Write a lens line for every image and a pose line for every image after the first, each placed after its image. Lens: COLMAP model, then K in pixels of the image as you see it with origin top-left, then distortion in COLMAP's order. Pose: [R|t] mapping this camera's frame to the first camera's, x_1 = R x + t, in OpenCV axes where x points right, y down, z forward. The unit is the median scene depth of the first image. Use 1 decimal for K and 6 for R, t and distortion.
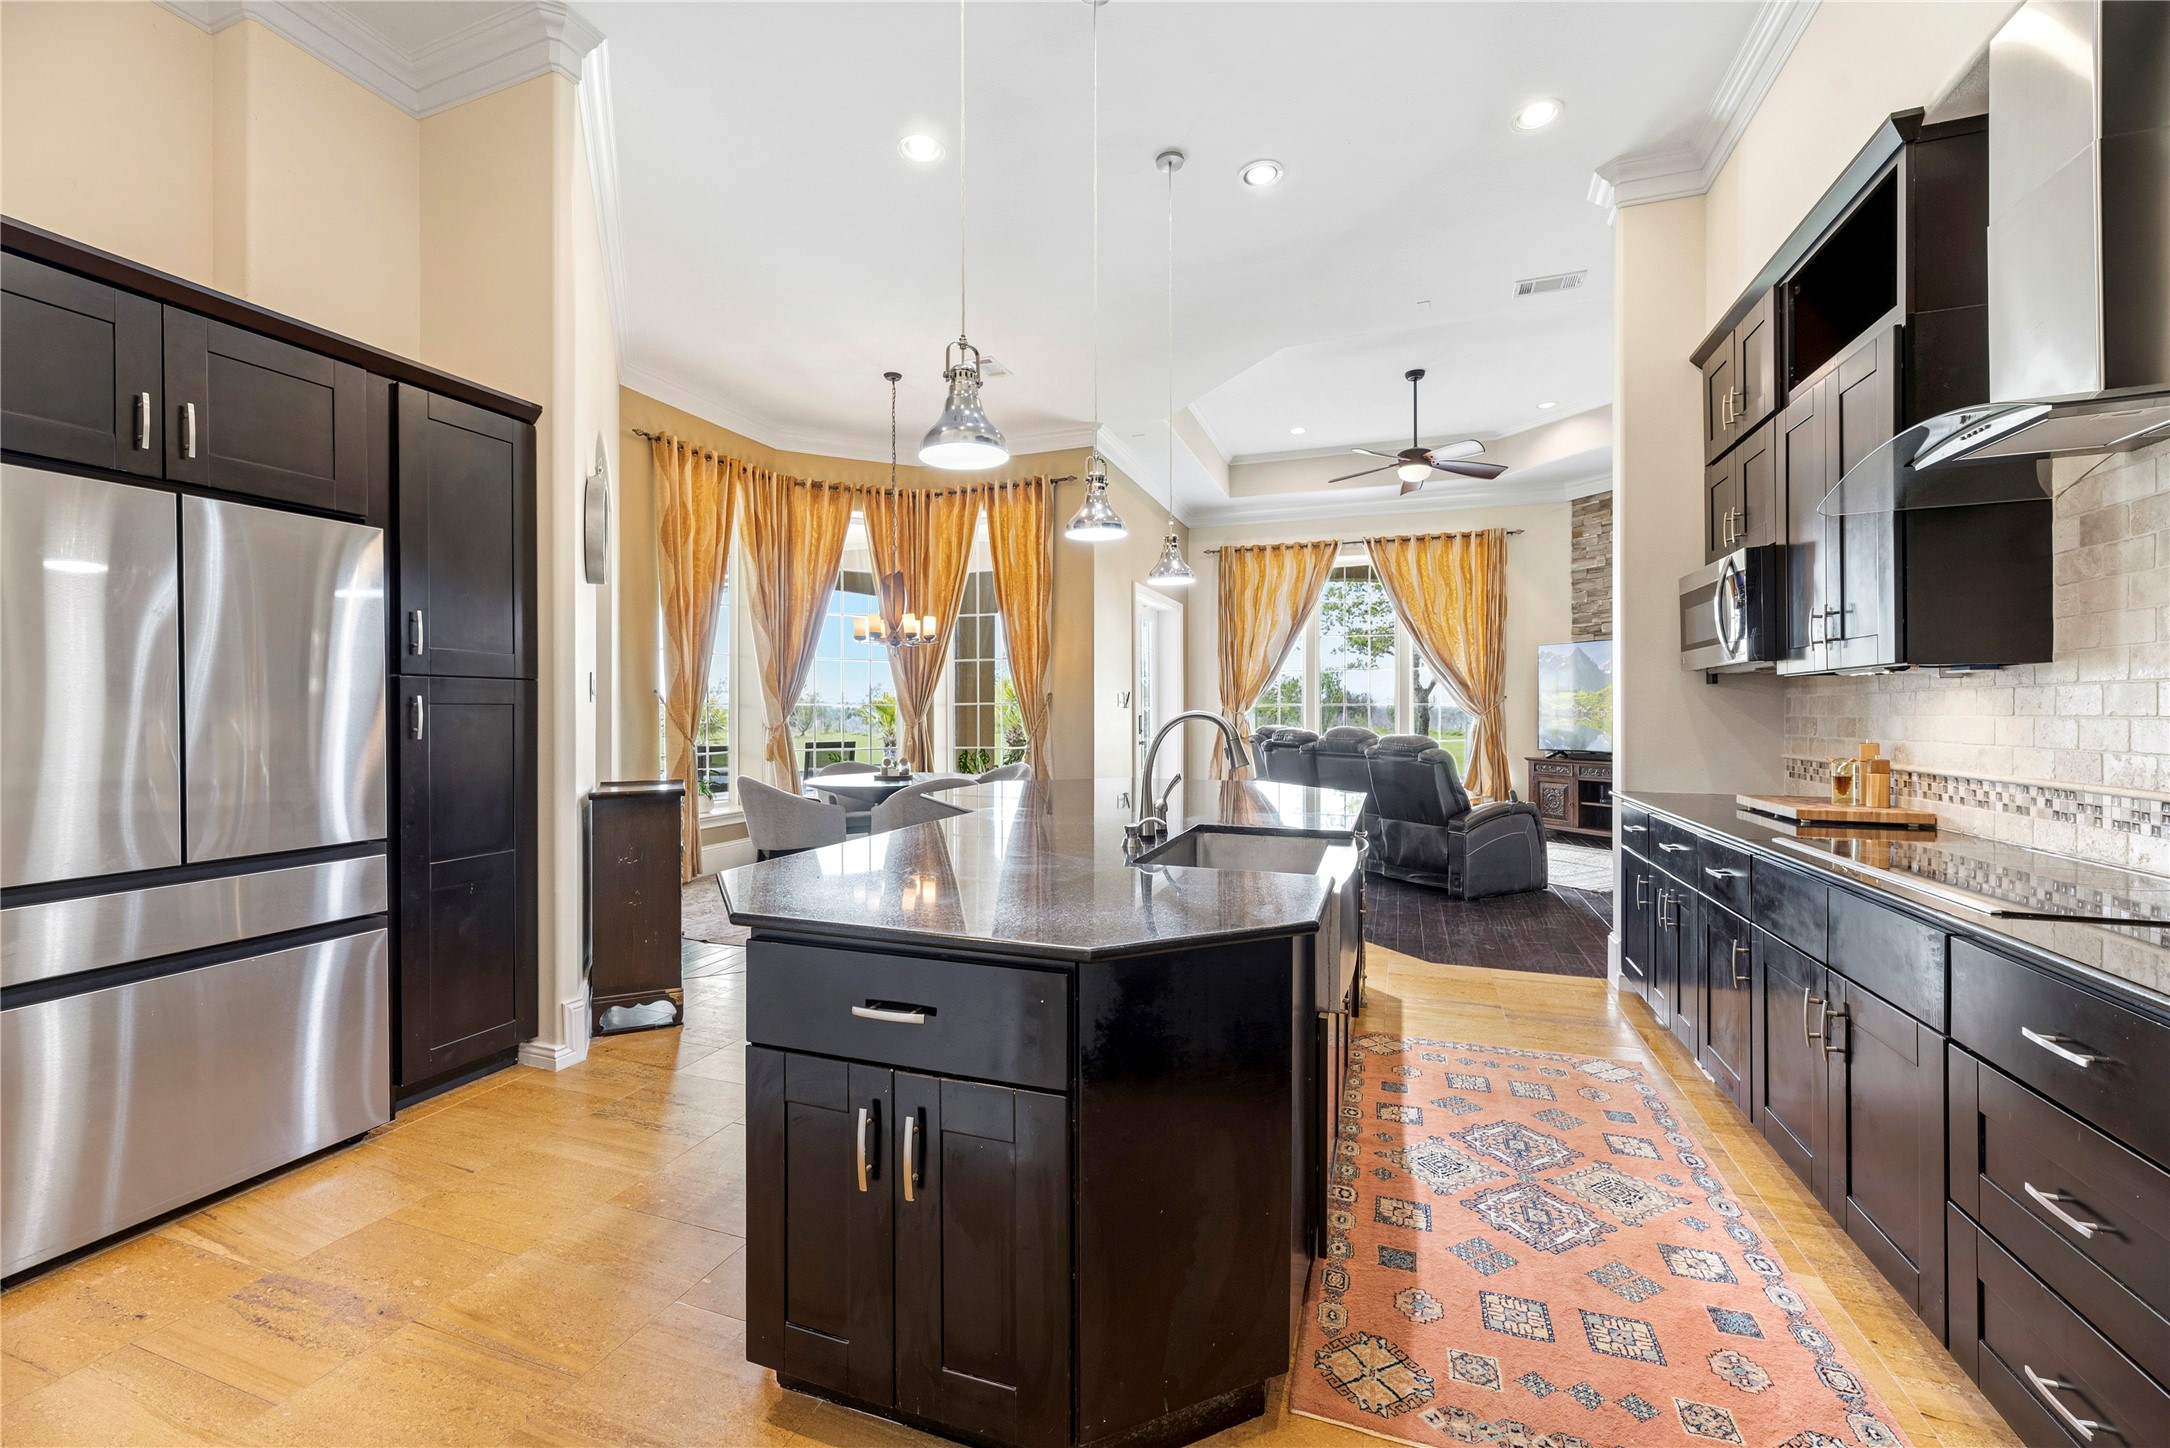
lens RADIAL K [[874.5, 0, 1086.2], [0, 874.5, 711.8], [0, 0, 1]] dist [-0.000027, -0.000130]
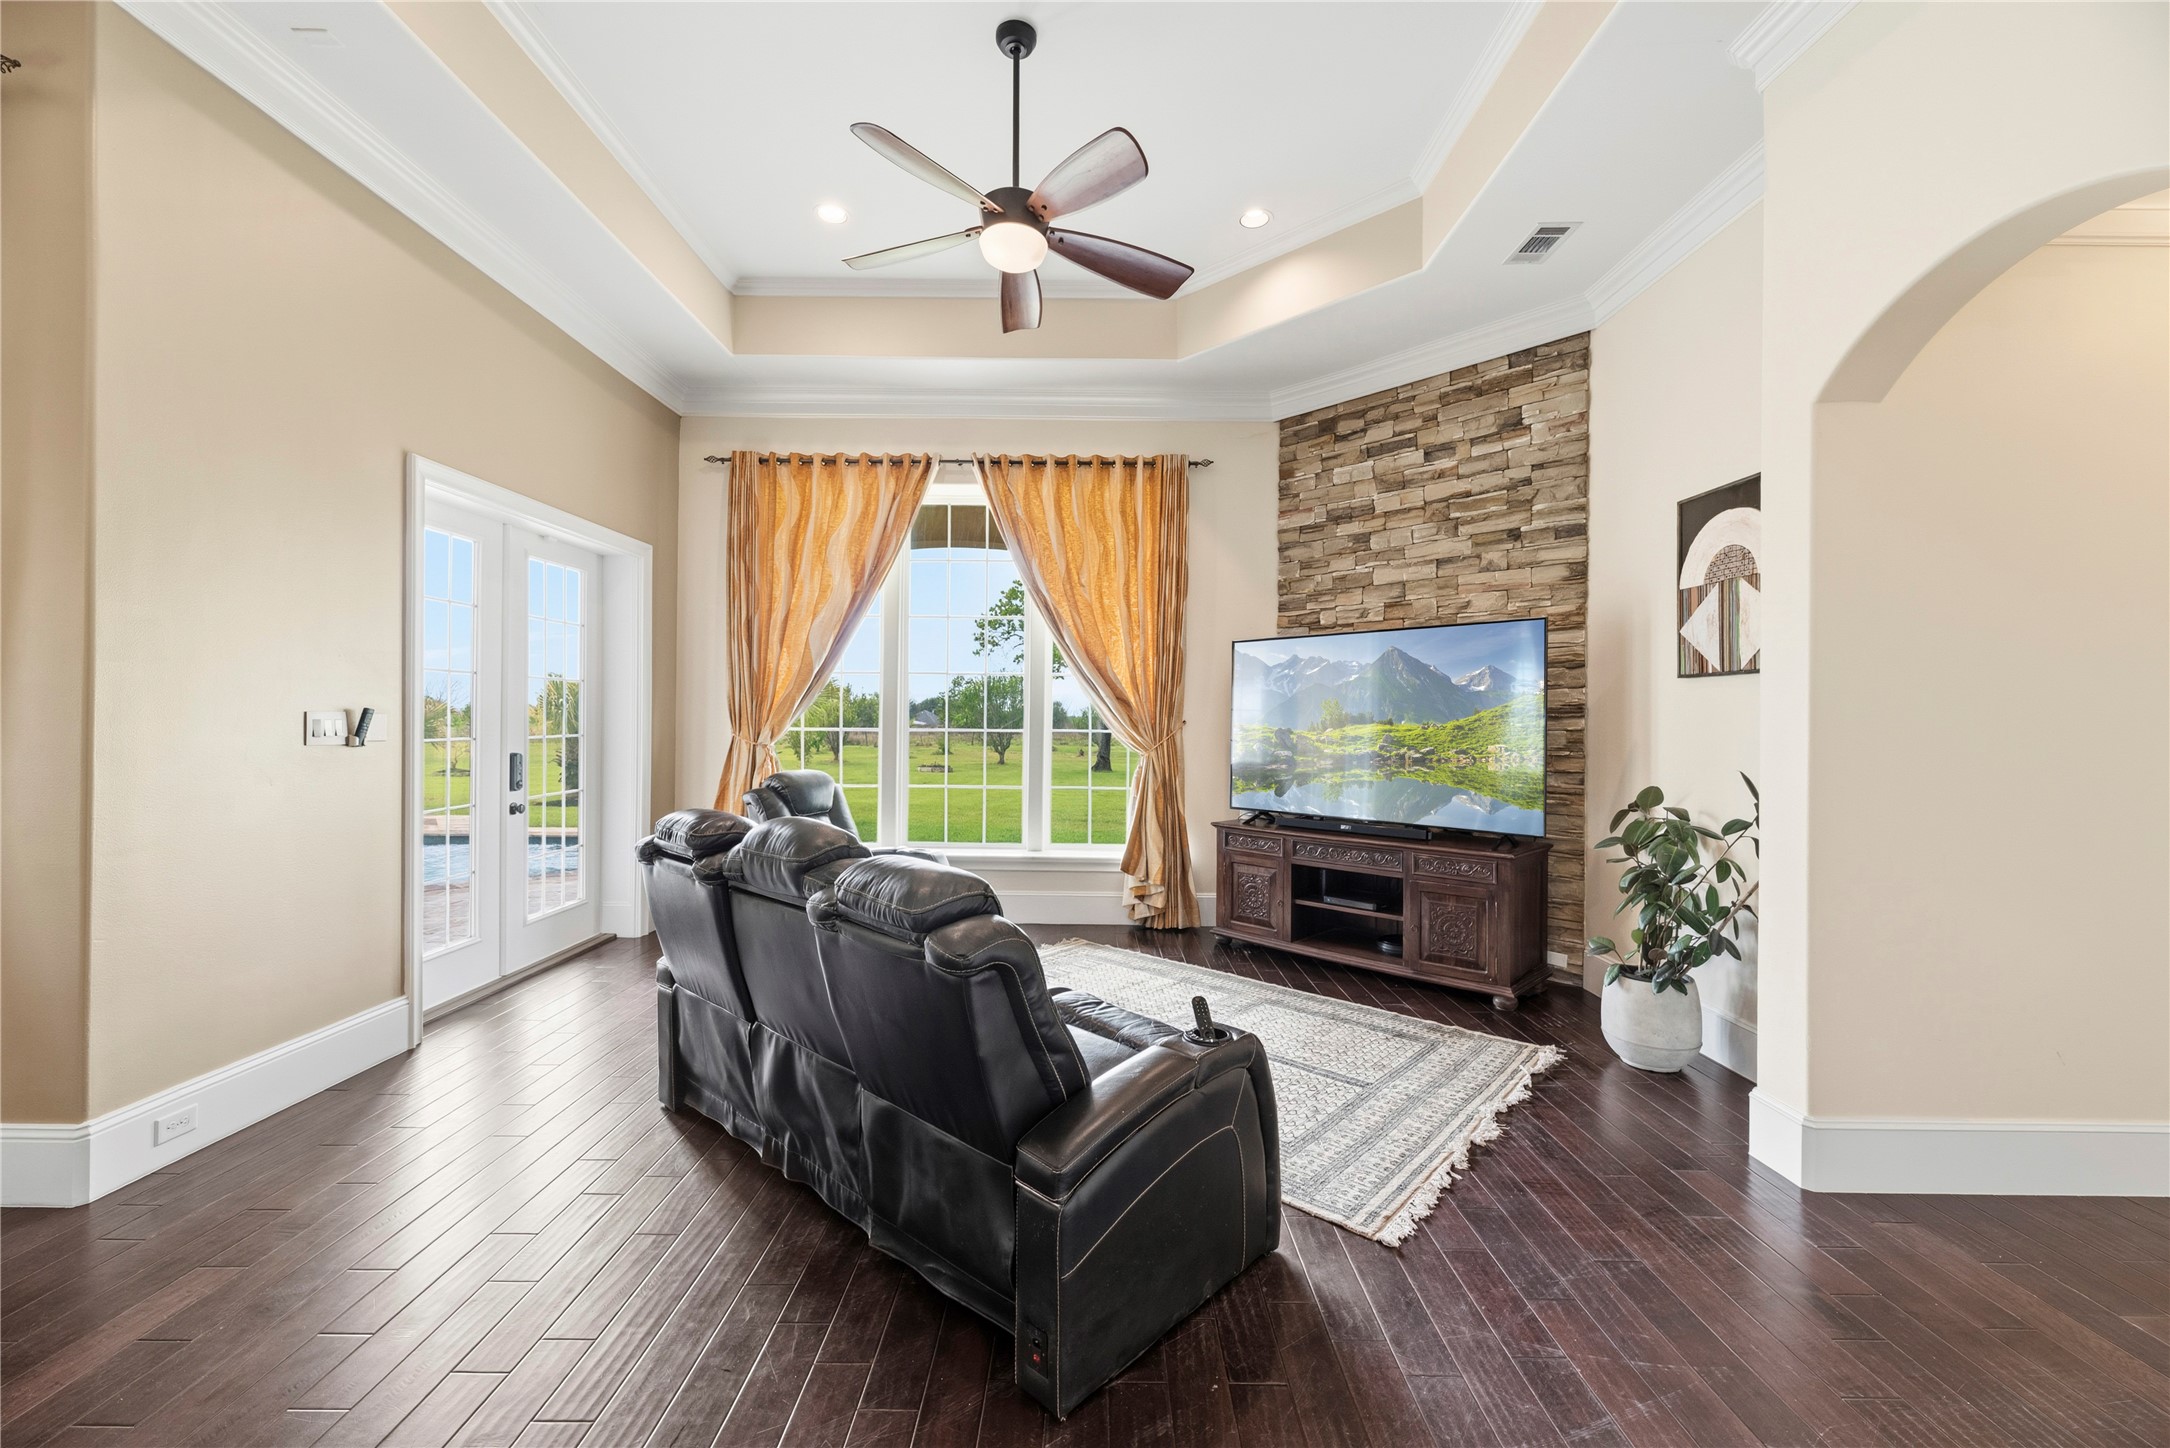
lens RADIAL K [[874.5, 0, 1084.3], [0, 874.5, 726.4], [0, 0, 1]] dist [-0.000027, -0.000130]
pose [[0.943956, 0.007658, 0.329982, 0.198945], [-0.010017, 0.999935, 0.005450, -0.016248], [-0.329919, -0.008450, 0.943972, 0.418783]]
